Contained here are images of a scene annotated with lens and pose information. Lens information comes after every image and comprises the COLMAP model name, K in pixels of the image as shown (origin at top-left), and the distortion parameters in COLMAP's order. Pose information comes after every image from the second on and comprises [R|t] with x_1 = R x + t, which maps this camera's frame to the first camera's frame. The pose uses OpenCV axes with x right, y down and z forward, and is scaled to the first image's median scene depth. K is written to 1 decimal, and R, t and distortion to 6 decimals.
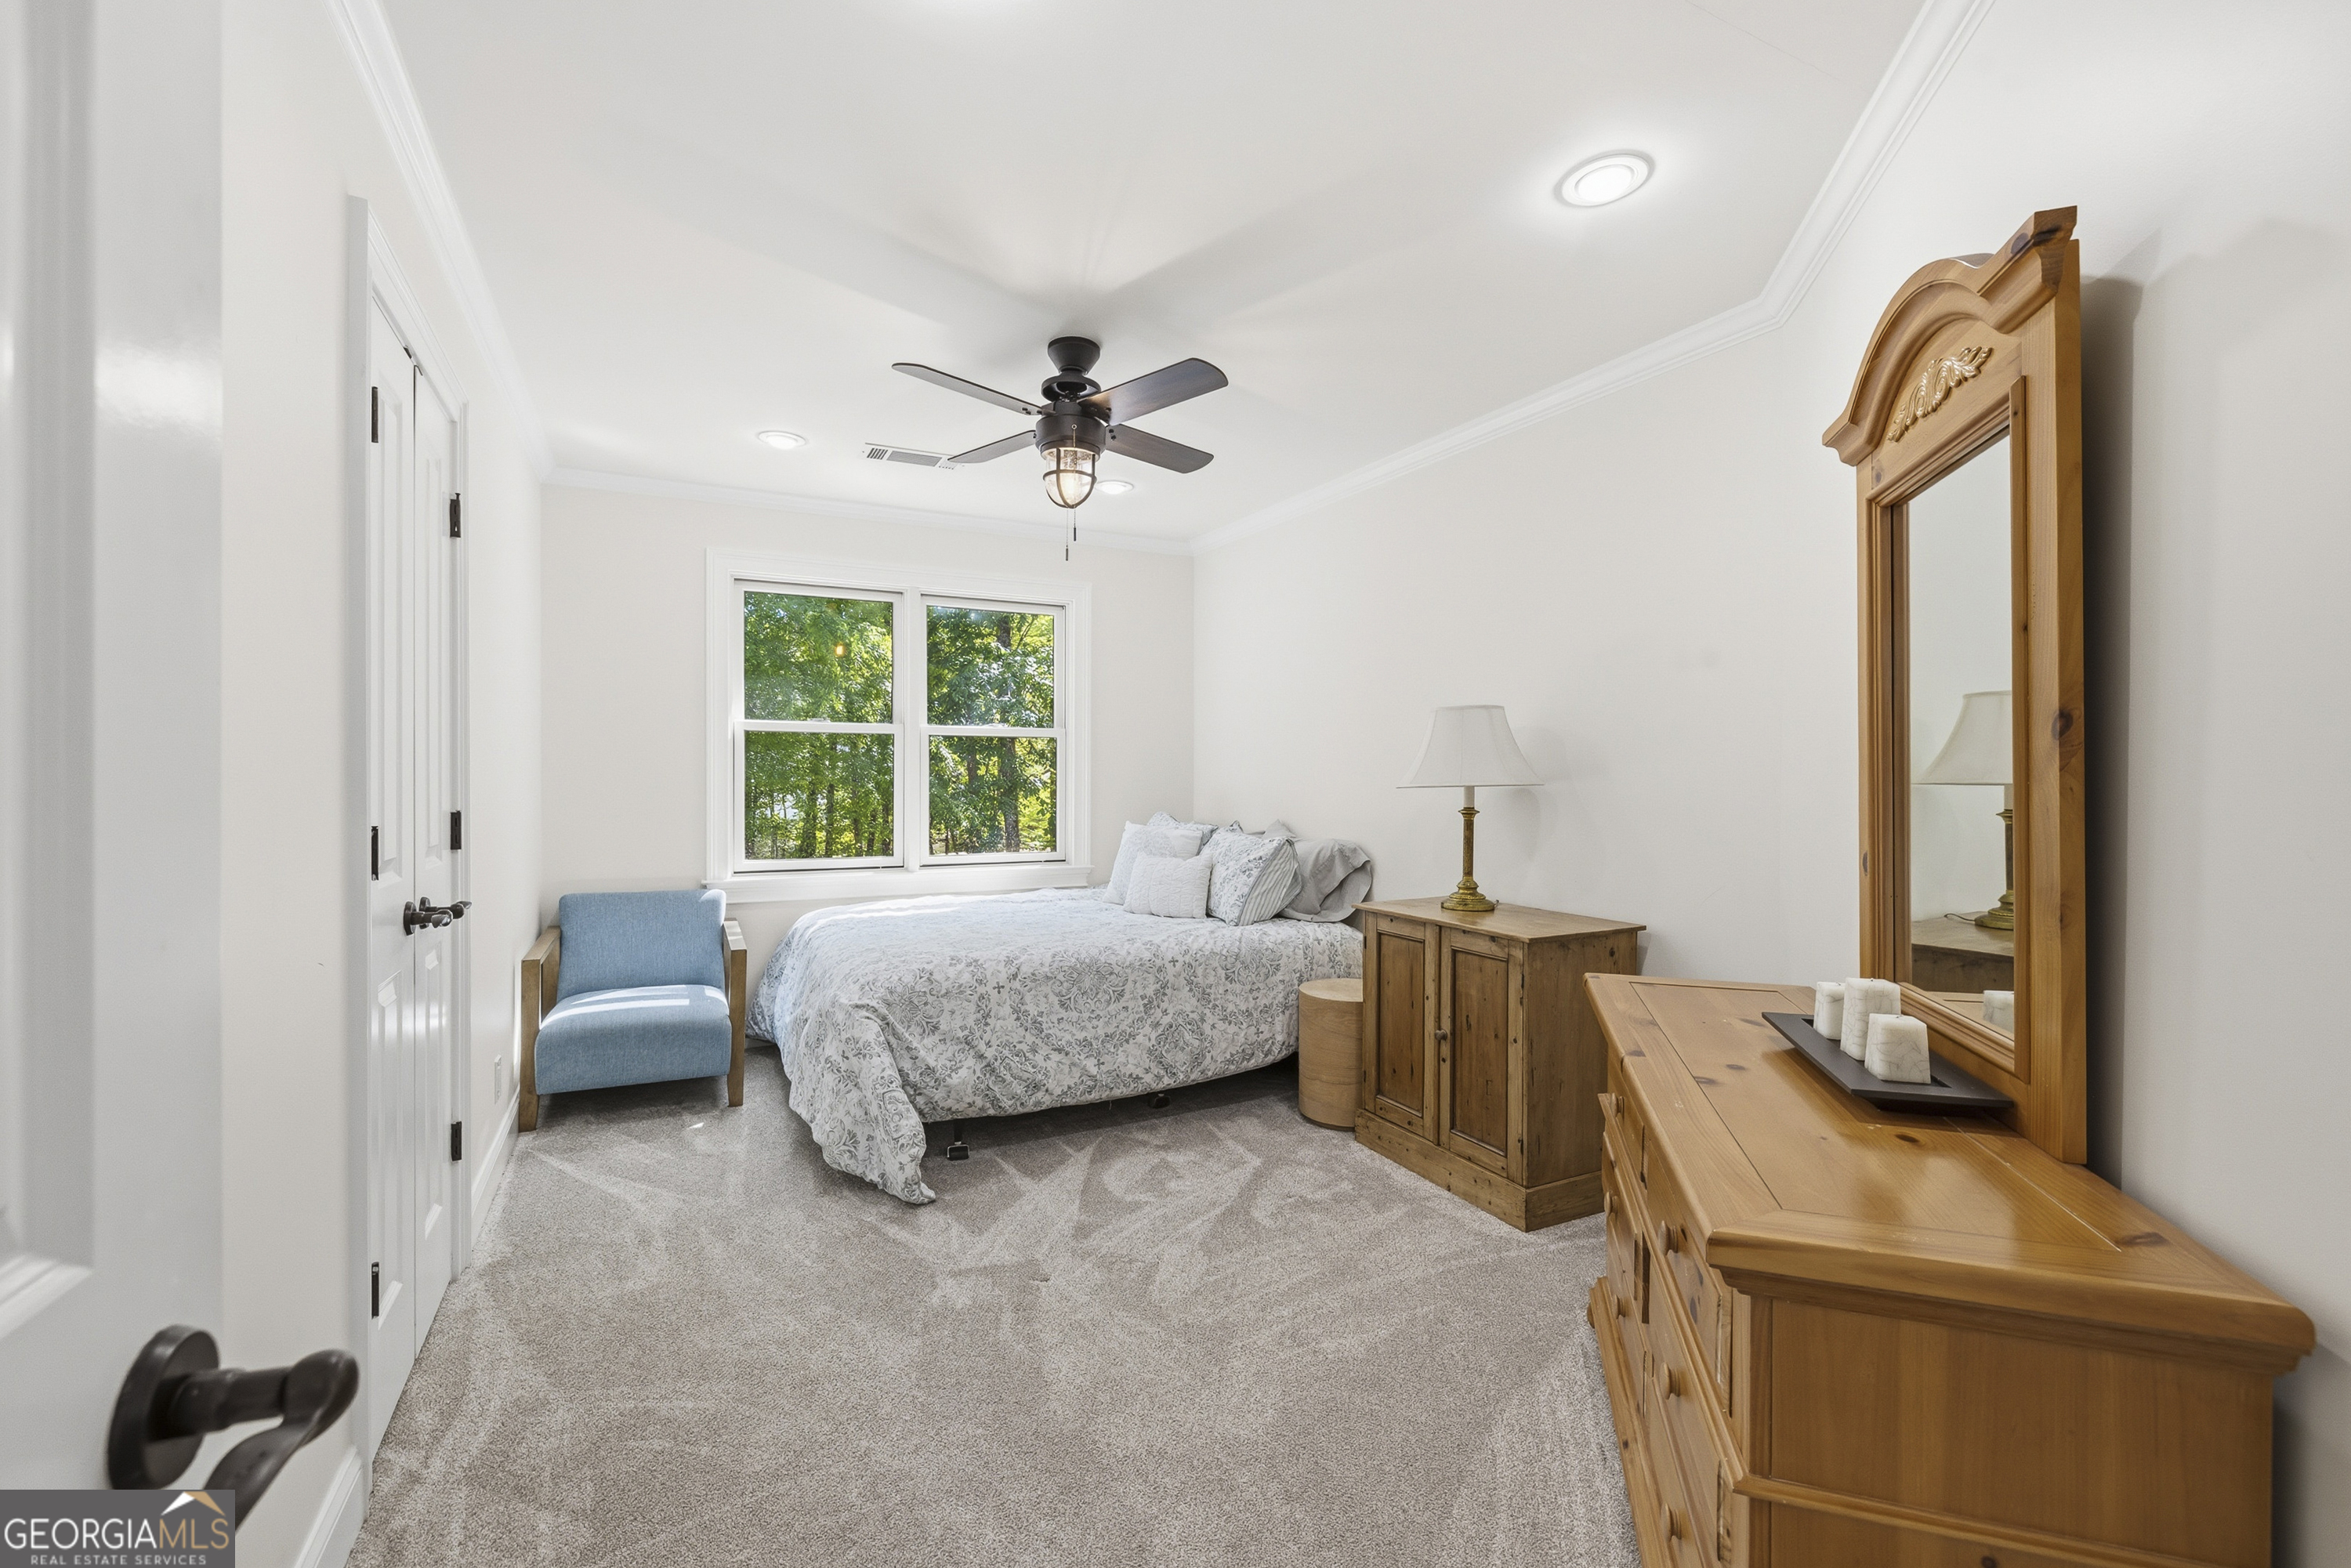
lens RADIAL K [[1005.6, 0, 1172.7], [0, 1005.6, 771.3], [0, 0, 1]] dist [0.007802, -0.001107]
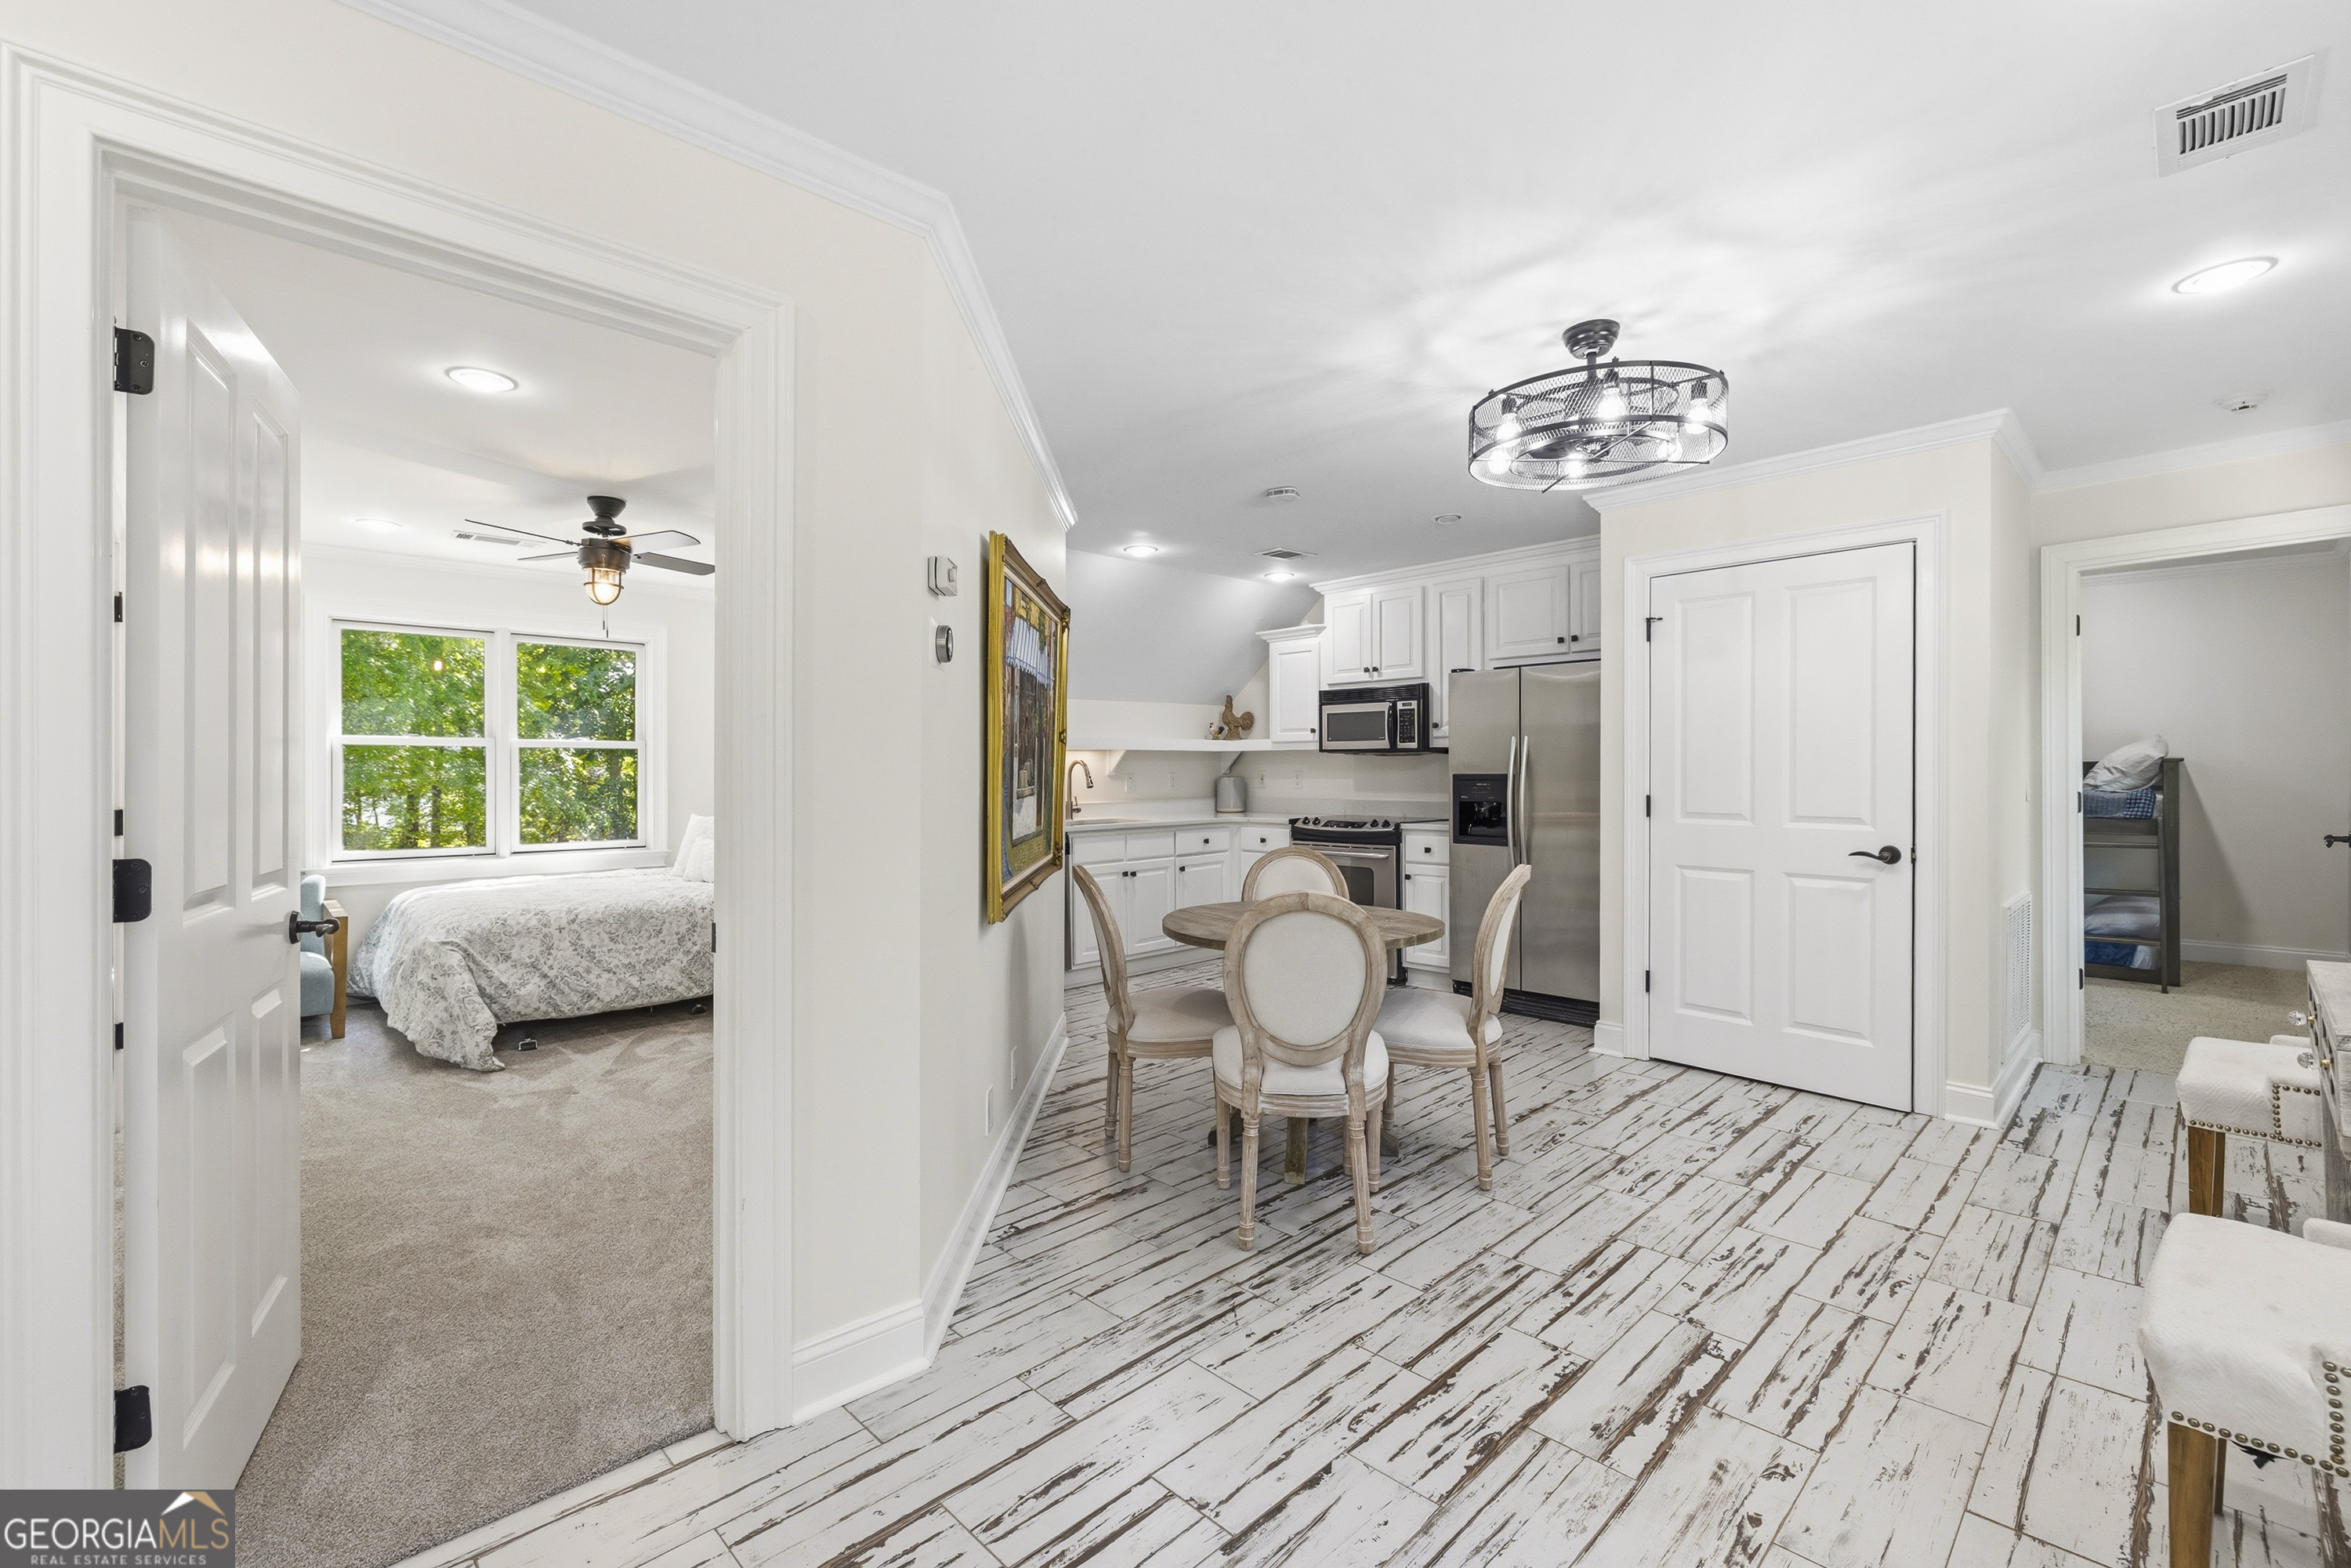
lens RADIAL K [[1005.6, 0, 1155.2], [0, 1005.6, 763.8], [0, 0, 1]] dist [0.007802, -0.001107]
pose [[0.958267, -0.003774, 0.285851, 0.228380], [0.005059, 0.999980, -0.003756, -0.010564], [-0.285831, 0.005045, 0.958267, -0.616493]]
